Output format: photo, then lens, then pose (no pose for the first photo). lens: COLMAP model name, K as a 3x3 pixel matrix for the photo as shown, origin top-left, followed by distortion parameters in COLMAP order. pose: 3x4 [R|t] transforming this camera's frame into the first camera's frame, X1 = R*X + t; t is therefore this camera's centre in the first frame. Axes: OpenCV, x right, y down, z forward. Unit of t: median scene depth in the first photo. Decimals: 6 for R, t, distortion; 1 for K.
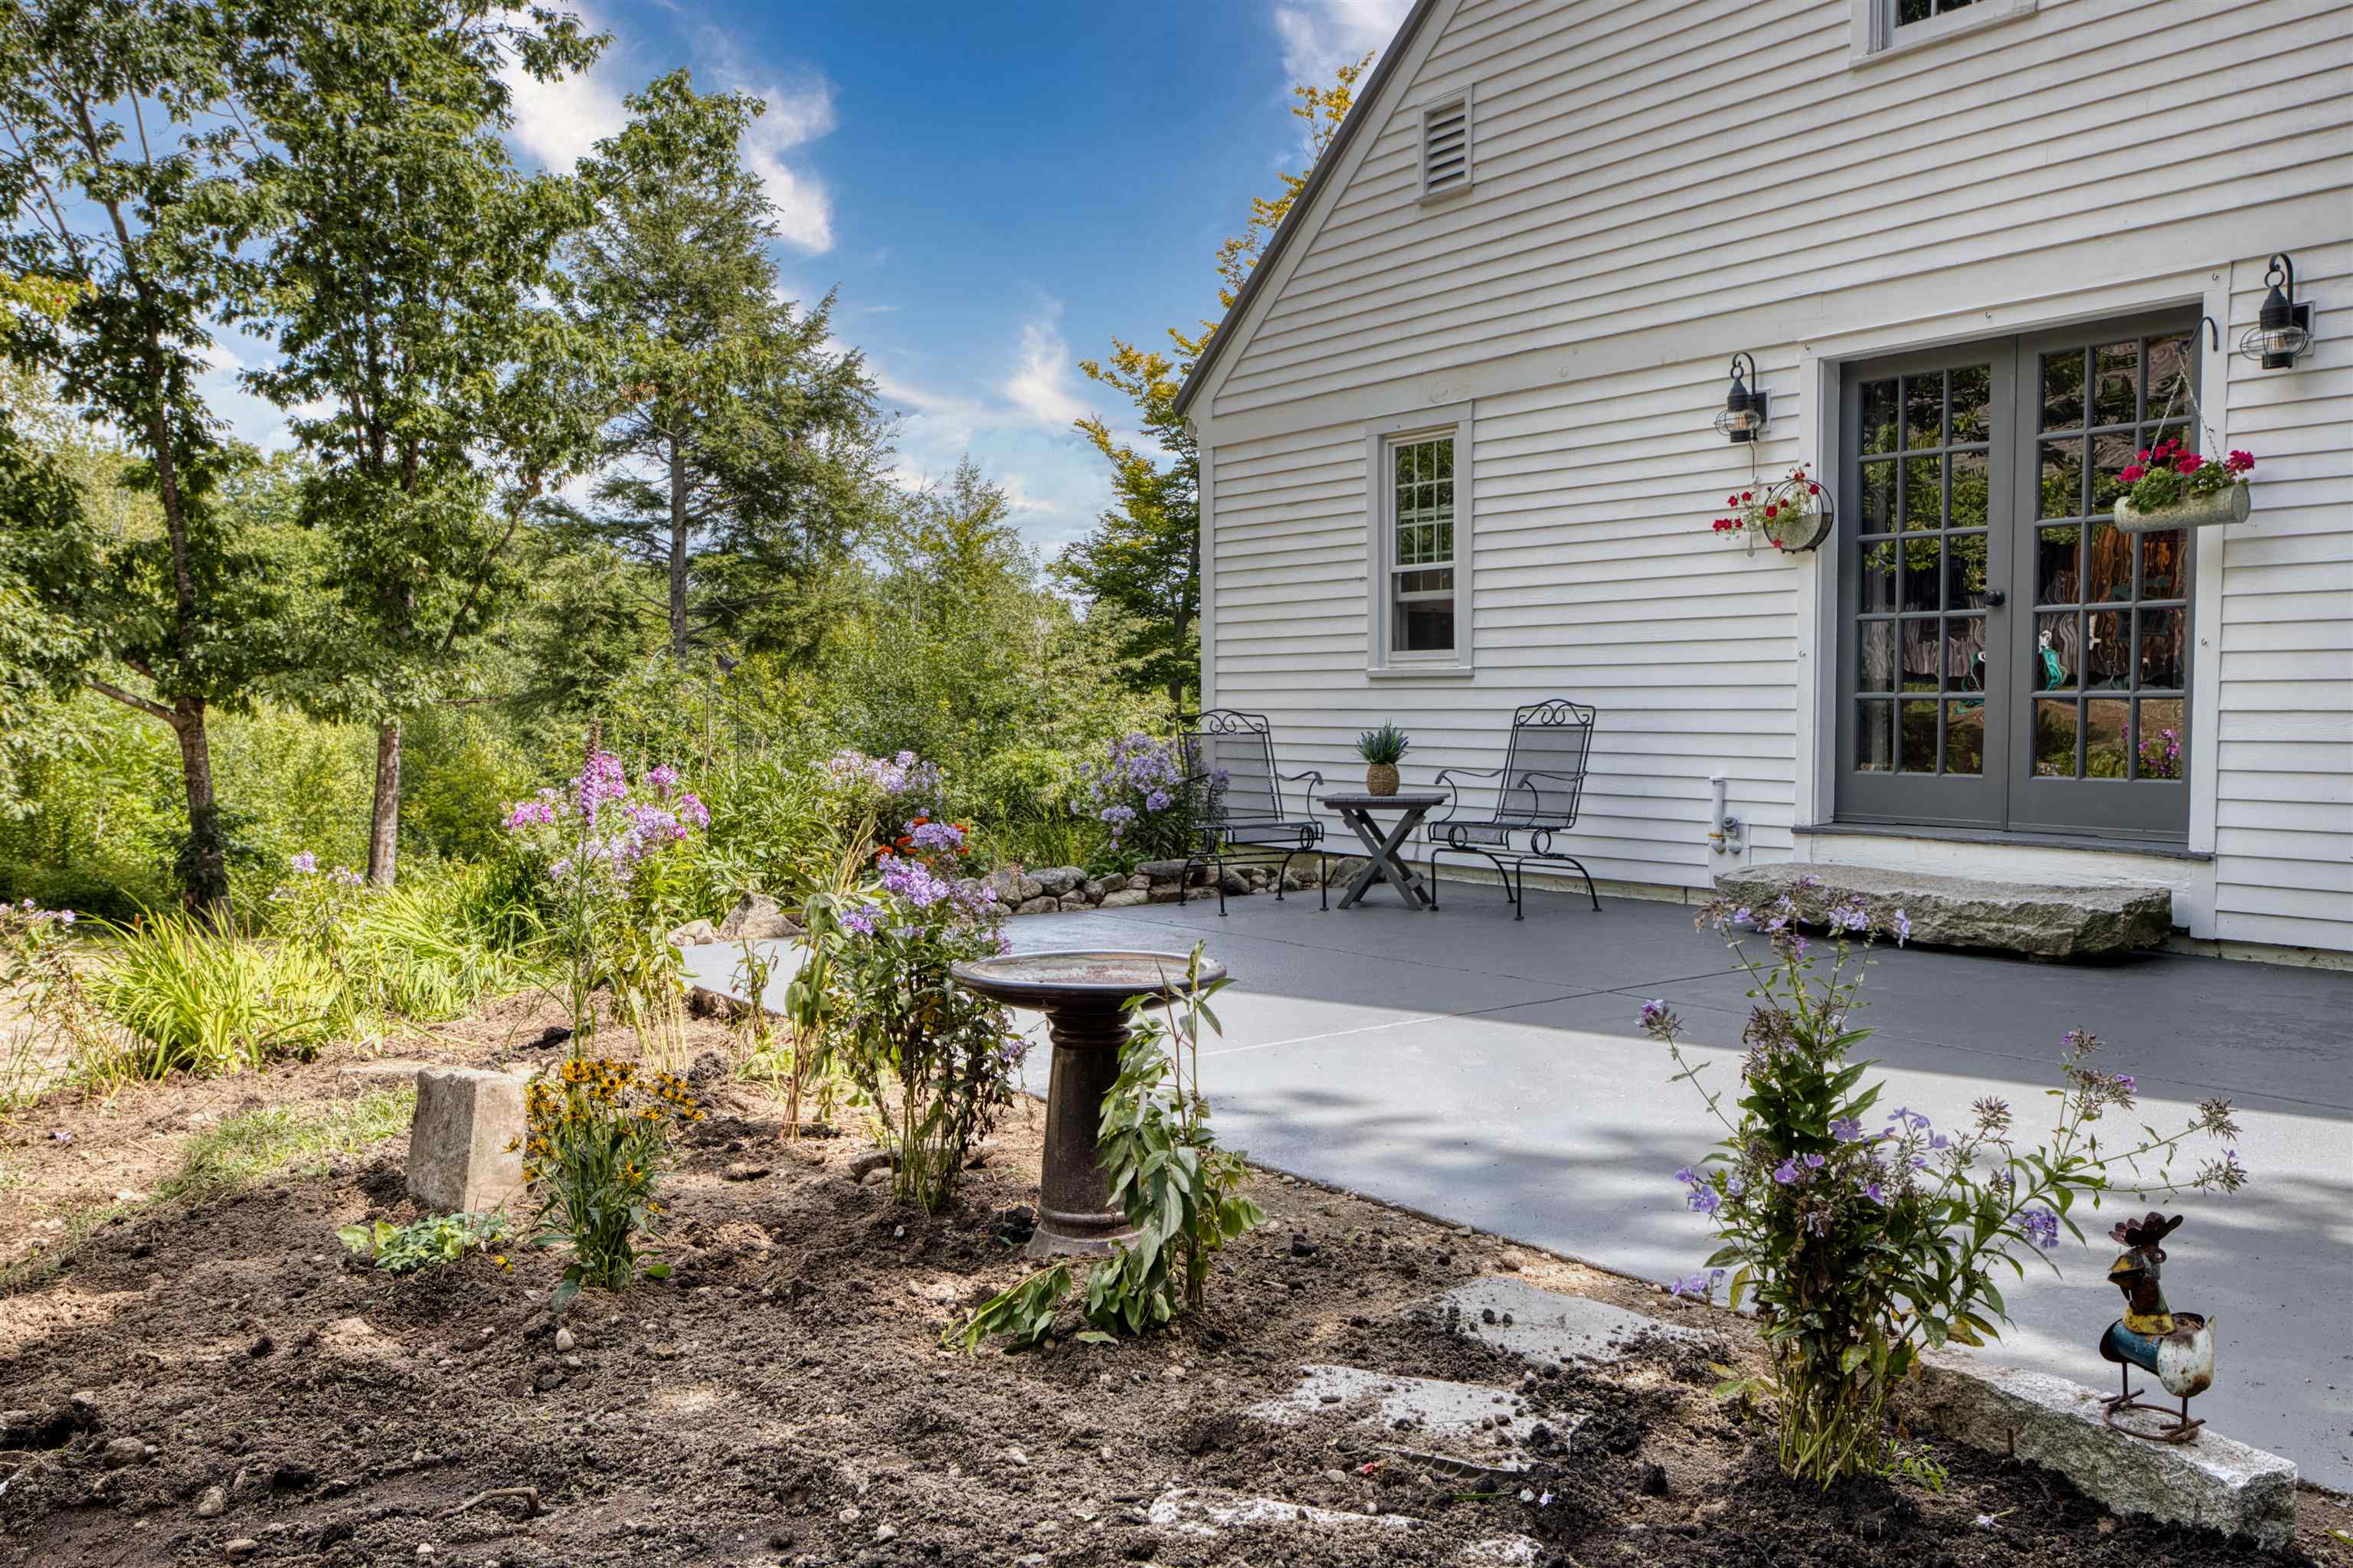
lens RADIAL K [[1860.5, 0, 1176.0], [0, 1860.5, 809.1], [0, 0, 1]] dist [0.002544, 0.001727]
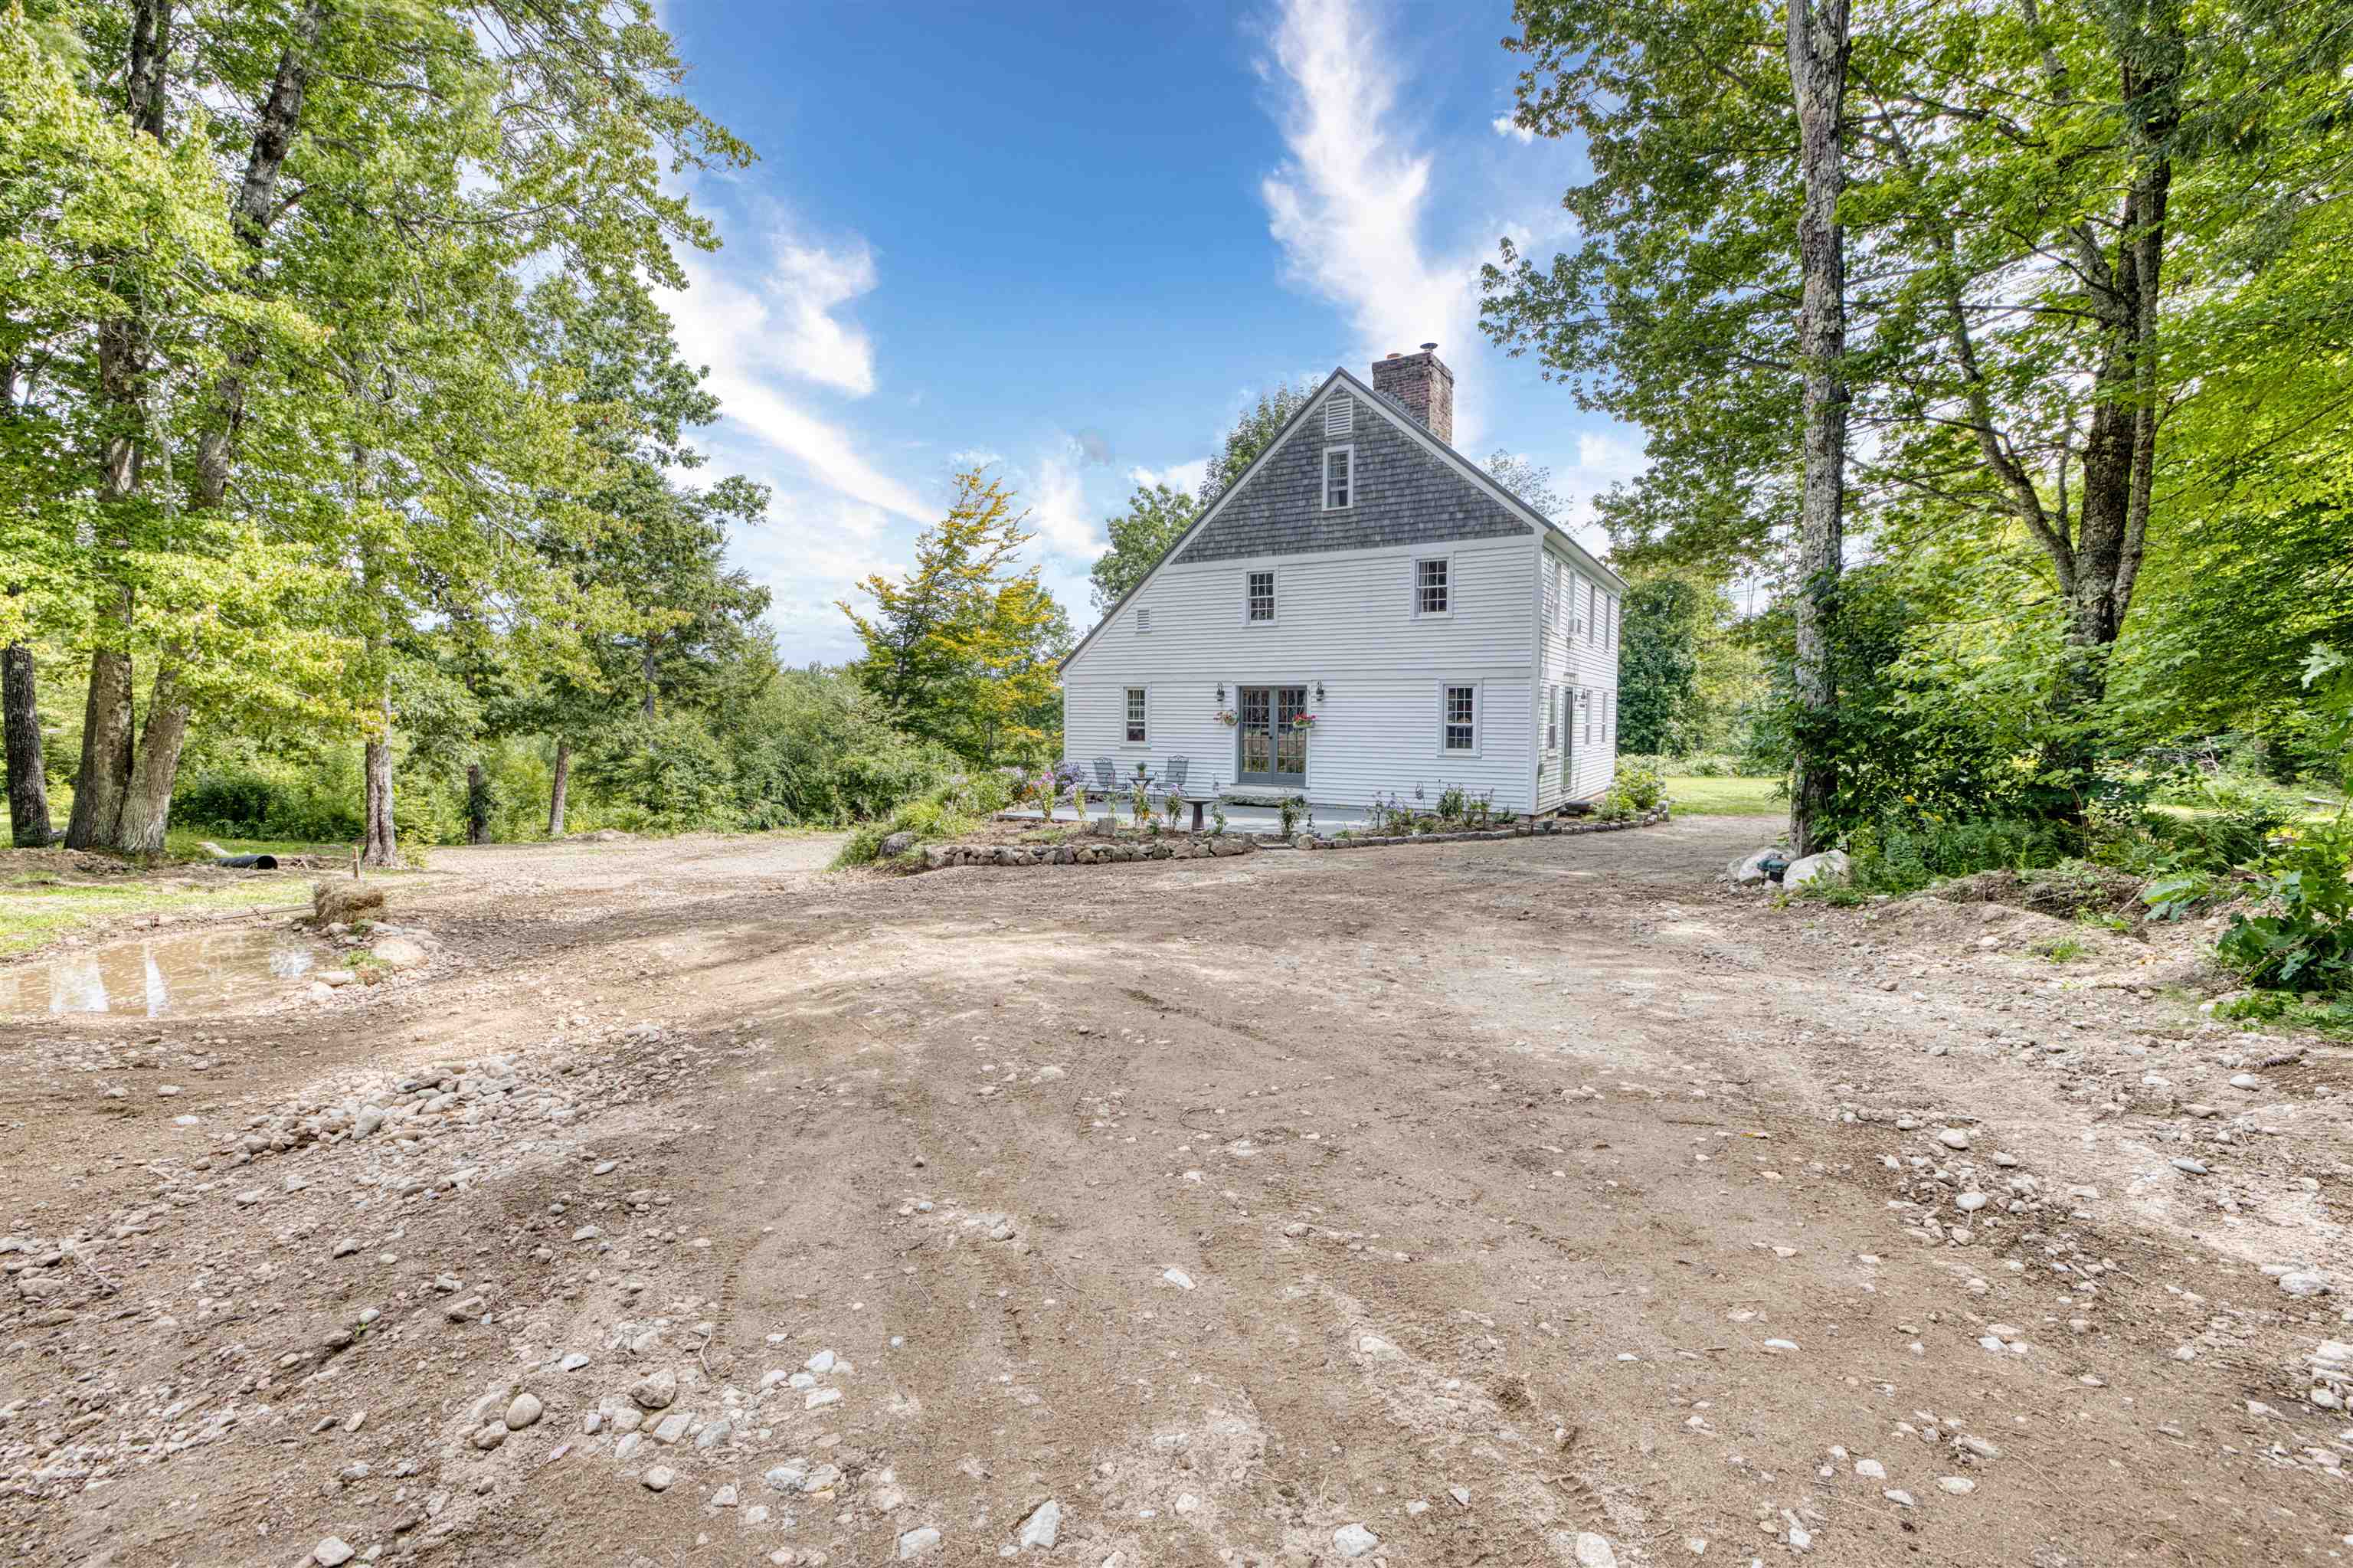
lens RADIAL K [[1017.8, 0, 1184.7], [0, 1017.8, 768.0], [0, 0, 1]] dist [-0.002038, -0.000087]
pose [[0.920341, -0.005565, 0.391076, -0.688066], [0.009452, 0.999923, -0.008015, -0.009018], [-0.391002, 0.011073, 0.920323, -1.165167]]
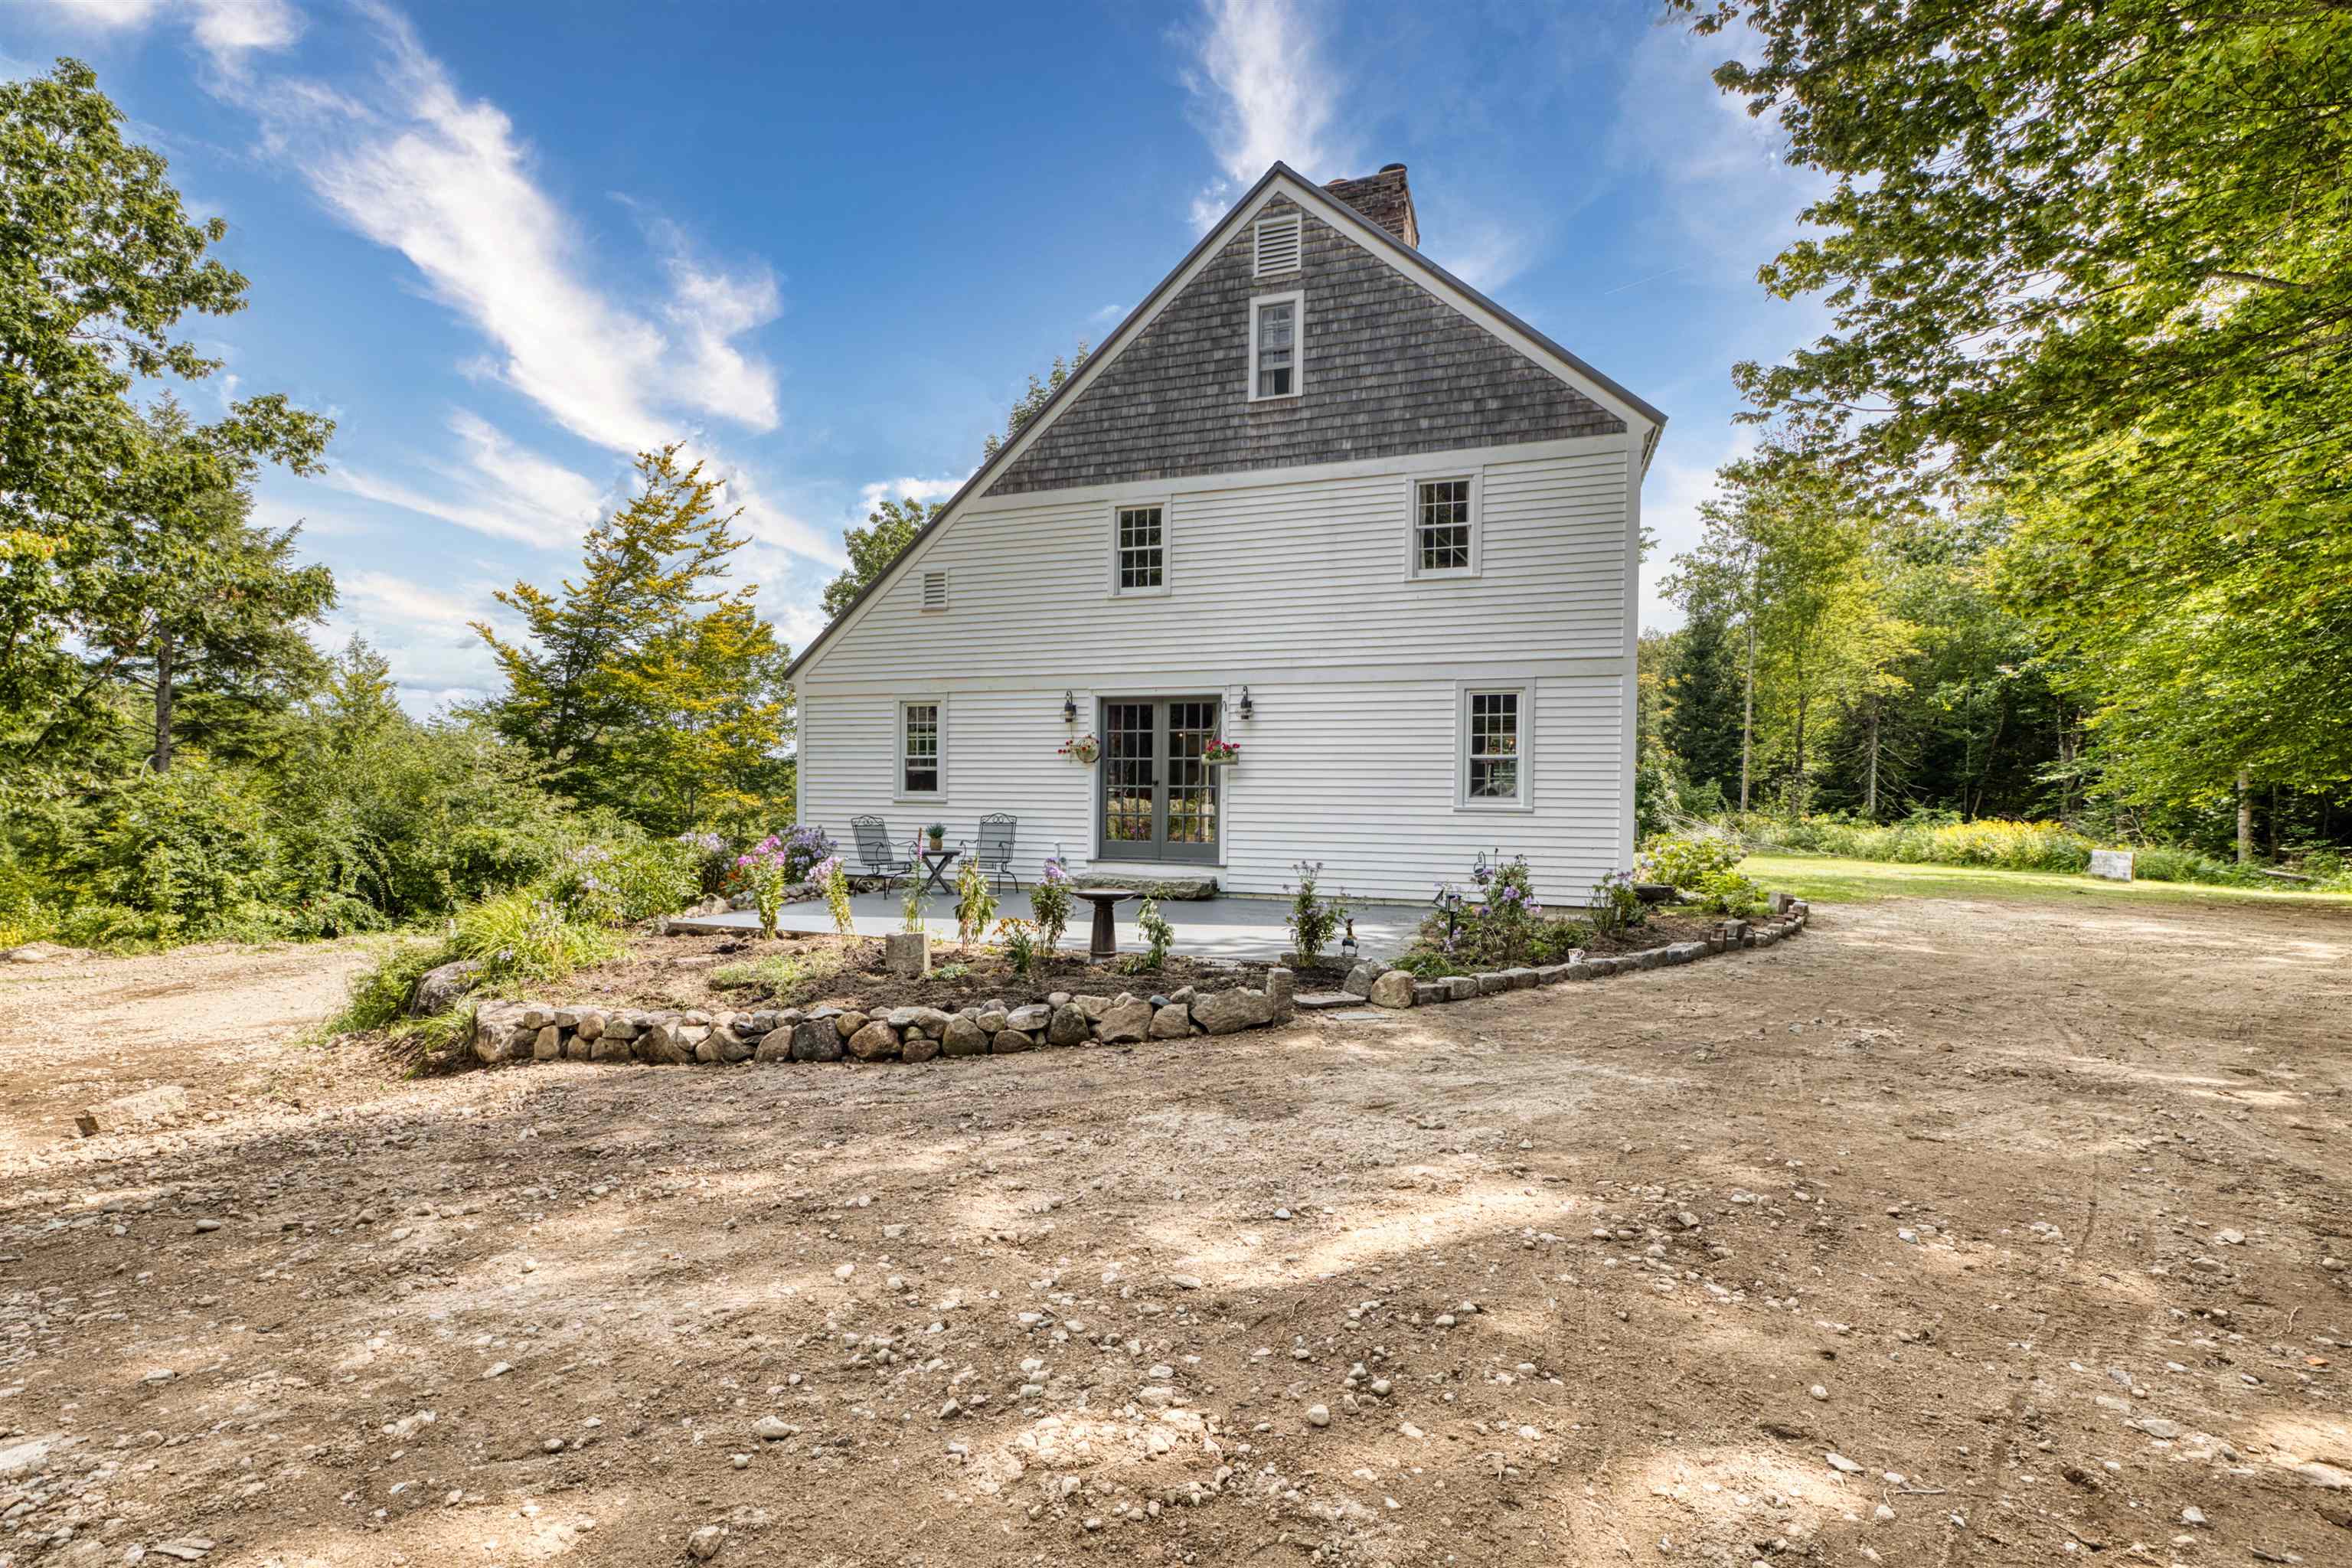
lens RADIAL K [[1071.2, 0, 1107.6], [0, 1071.2, 815.4], [0, 0, 1]] dist [0.000663, -0.000203]
pose [[0.837782, 0.006718, 0.545964, -0.462819], [0.015752, 0.999211, -0.036467, 0.001601], [-0.545778, 0.039151, 0.837015, -0.327893]]
